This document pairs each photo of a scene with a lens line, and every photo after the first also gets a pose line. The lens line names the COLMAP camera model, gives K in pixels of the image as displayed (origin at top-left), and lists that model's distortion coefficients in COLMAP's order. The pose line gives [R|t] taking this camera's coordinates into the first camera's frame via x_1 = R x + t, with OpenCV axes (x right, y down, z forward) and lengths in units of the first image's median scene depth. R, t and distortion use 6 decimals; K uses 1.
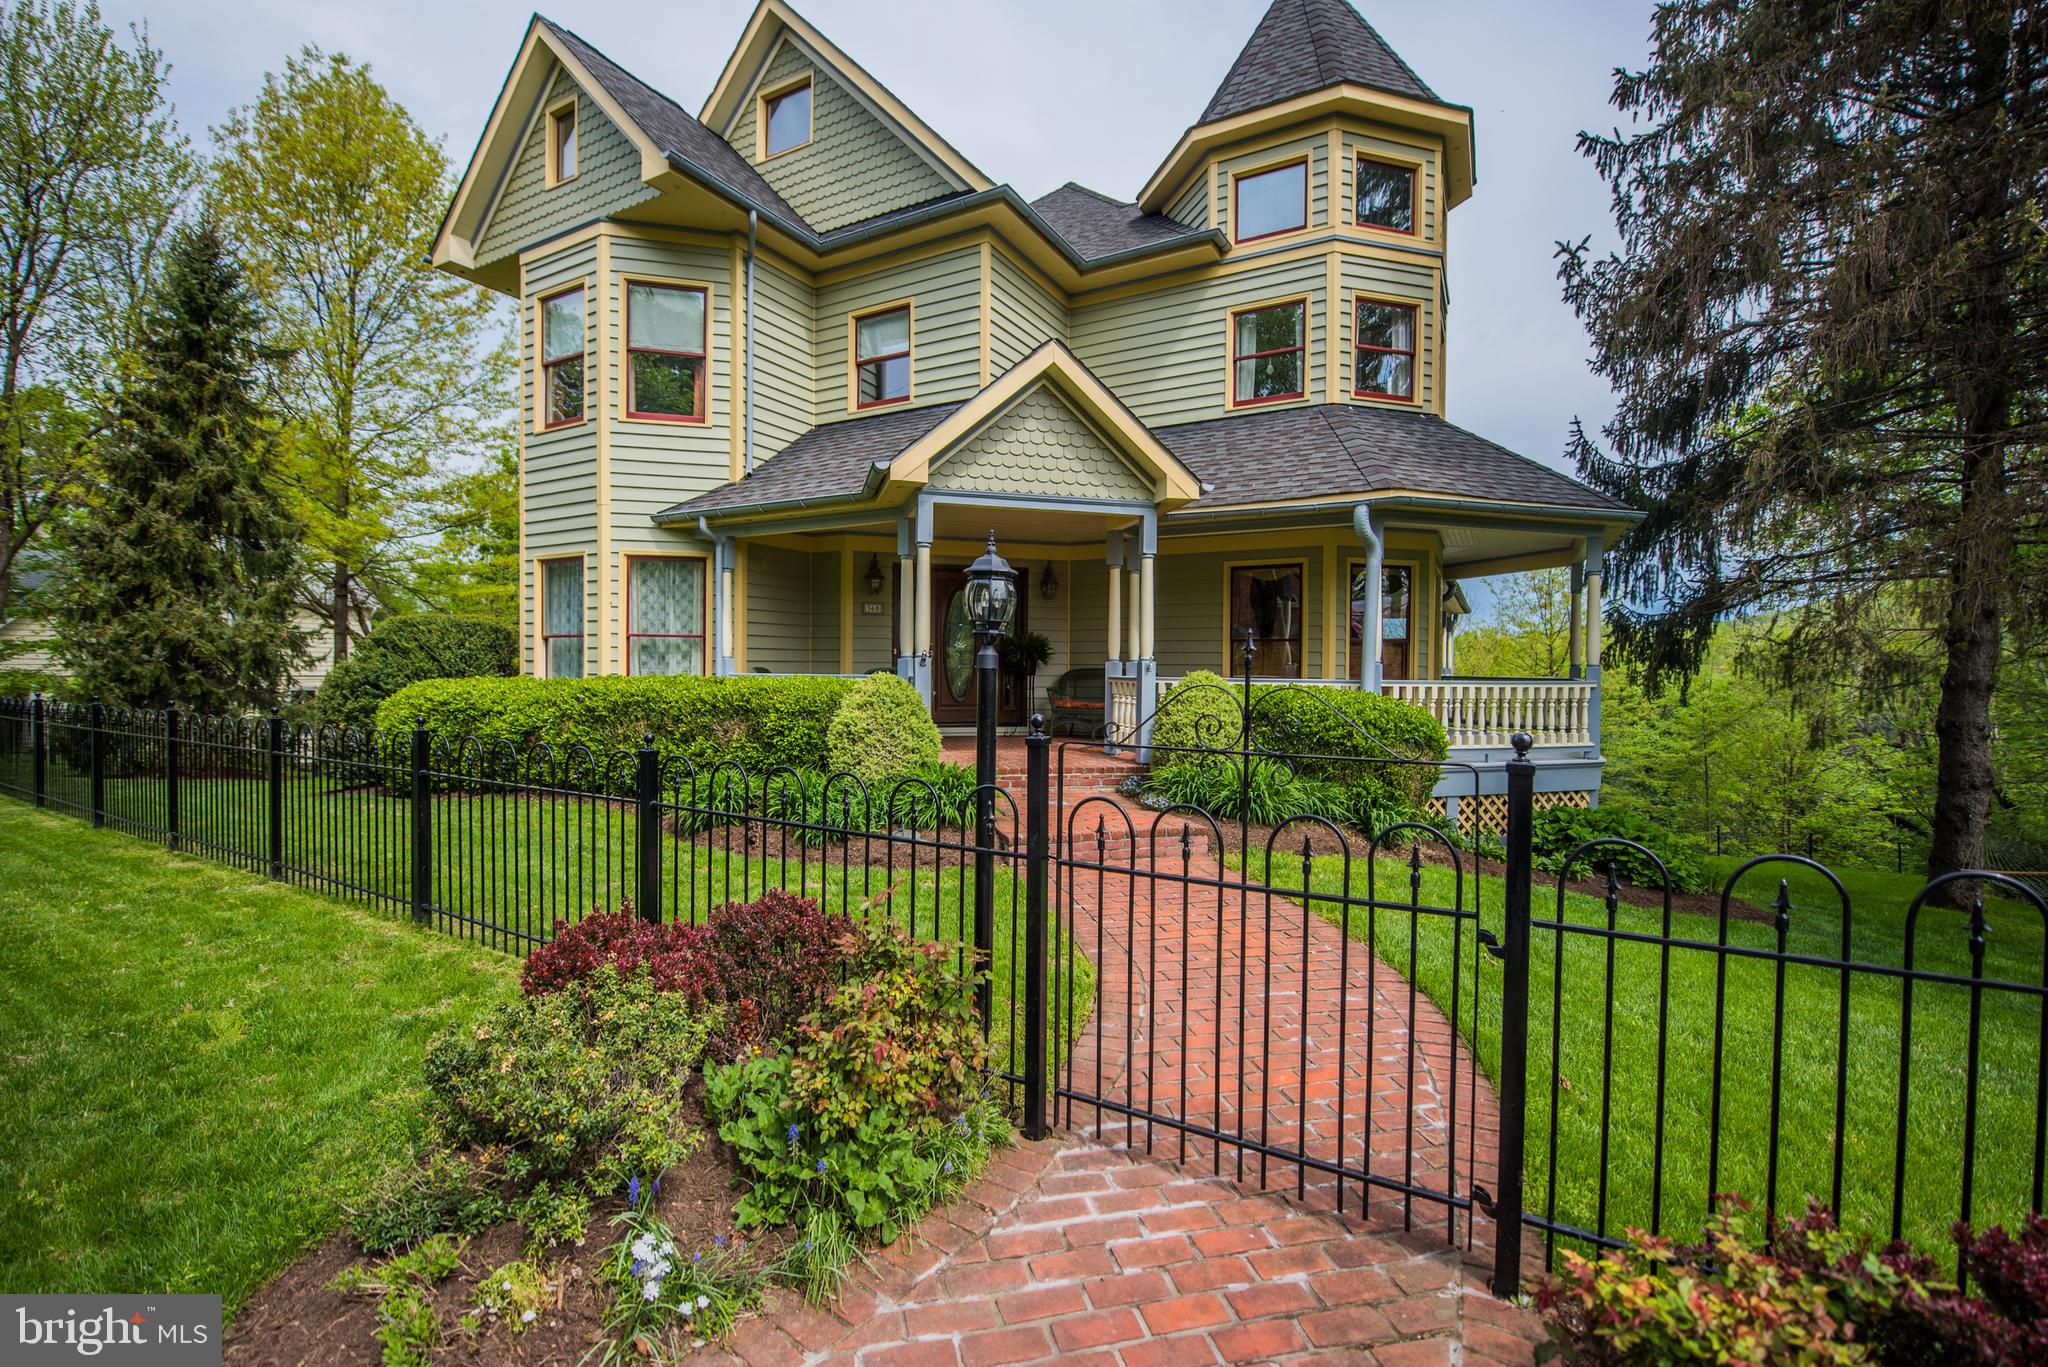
lens RADIAL K [[890.3, 0, 1032.5], [0, 890.3, 685.2], [0, 0, 1]] dist [0.002171, -0.000038]
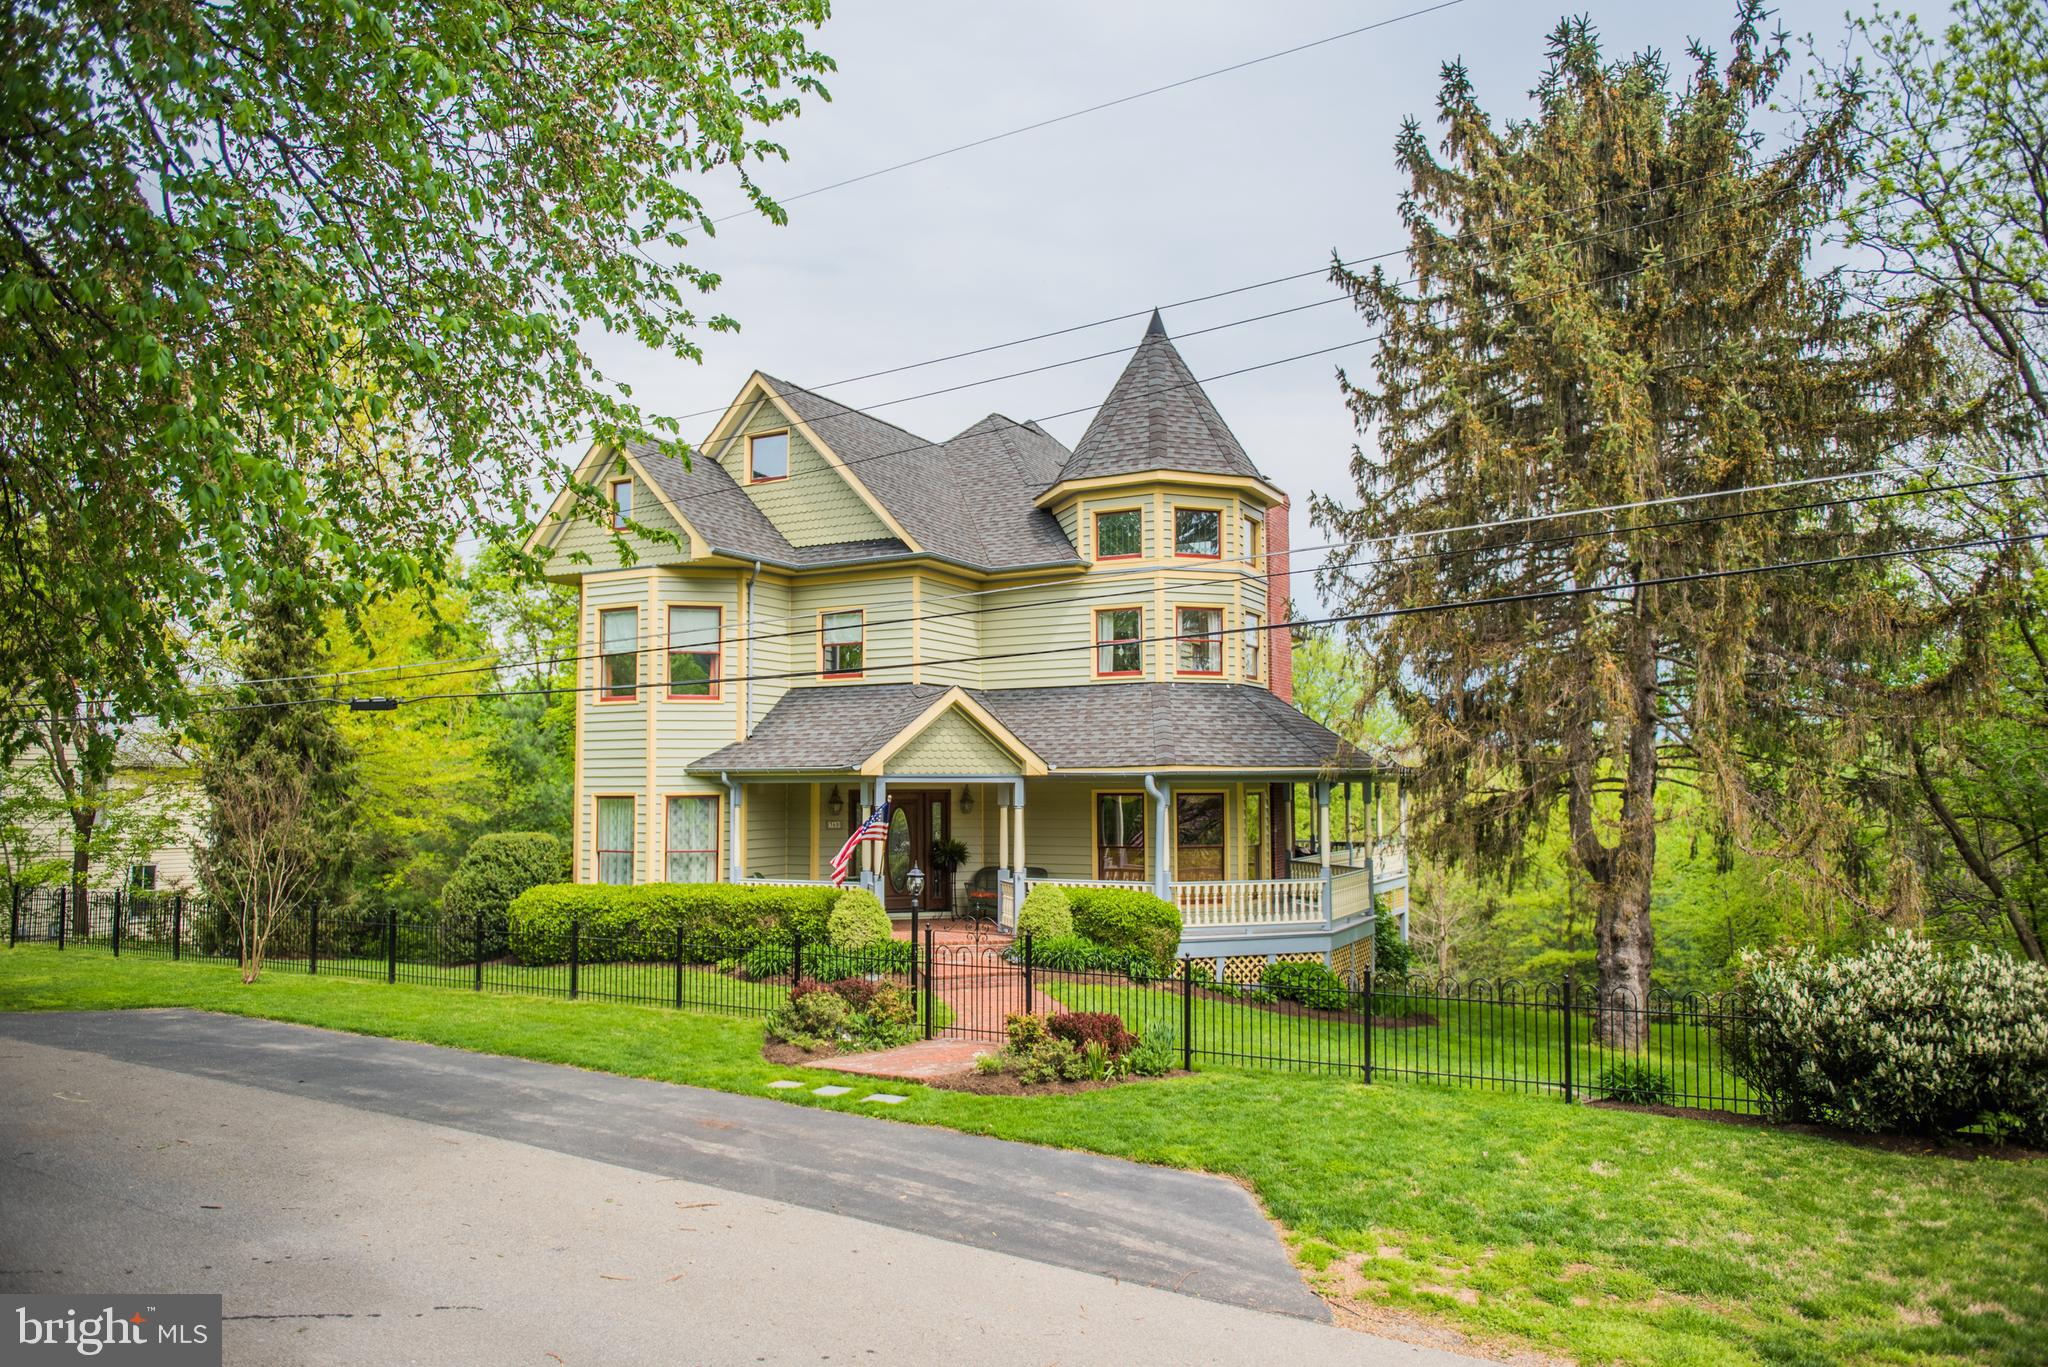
lens RADIAL K [[1412.2, 0, 1019.0], [0, 1412.2, 677.1], [0, 0, 1]] dist [-0.013368, -0.000844]
pose [[0.999855, -0.010297, 0.013583, 0.084569], [0.011642, 0.994615, -0.102979, -0.099515], [-0.012450, 0.103122, 0.994591, -1.328602]]
